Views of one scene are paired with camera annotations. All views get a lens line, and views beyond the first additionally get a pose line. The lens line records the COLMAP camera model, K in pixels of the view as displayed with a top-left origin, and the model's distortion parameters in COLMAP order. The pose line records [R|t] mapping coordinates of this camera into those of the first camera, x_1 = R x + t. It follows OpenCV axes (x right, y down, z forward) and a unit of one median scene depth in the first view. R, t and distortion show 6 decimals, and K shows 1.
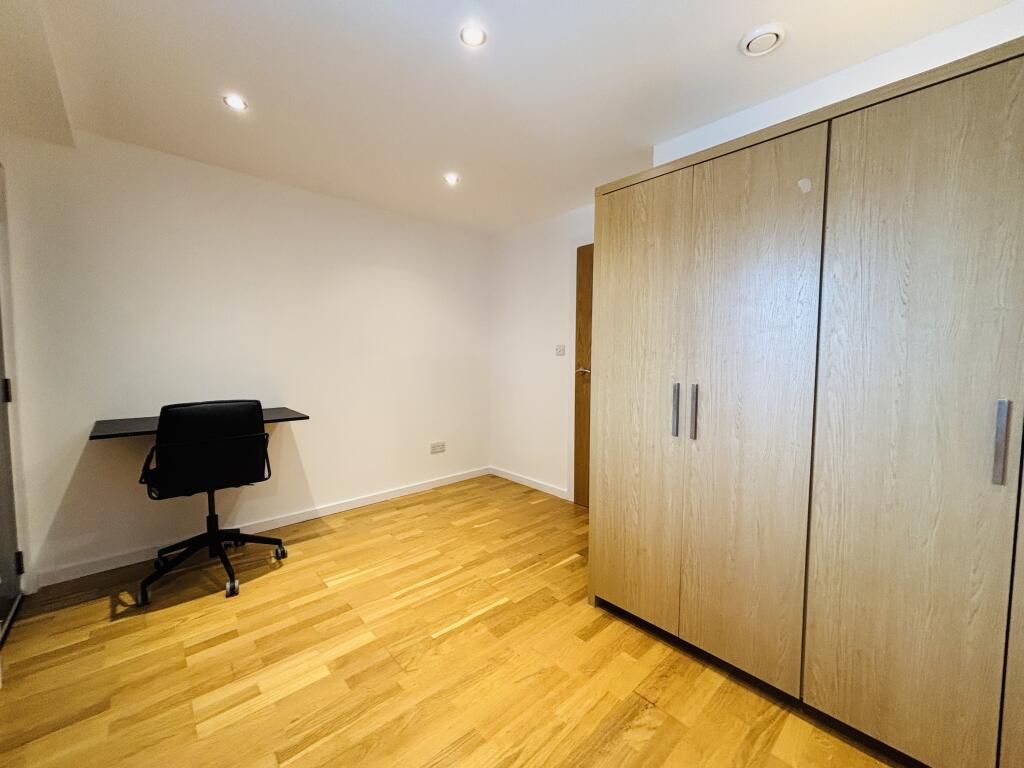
lens RADIAL K [[412.4, 0, 510.1], [0, 412.4, 382.8], [0, 0, 1]] dist [0.002958, 0.000872]
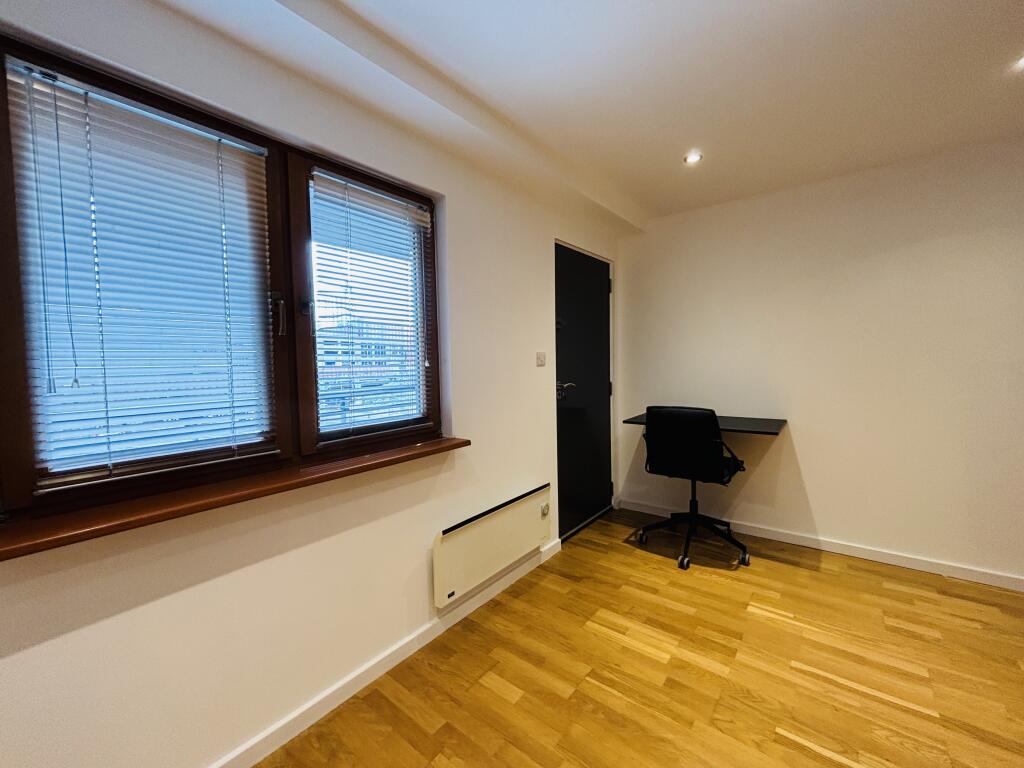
lens RADIAL K [[412.4, 0, 509.9], [0, 412.4, 384.0], [0, 0, 1]] dist [0.002958, 0.000872]
pose [[0.162254, 0.046577, -0.985649, 0.394025], [-0.038446, 0.998425, 0.040852, -0.049881], [0.986000, 0.031266, 0.163789, 0.277733]]
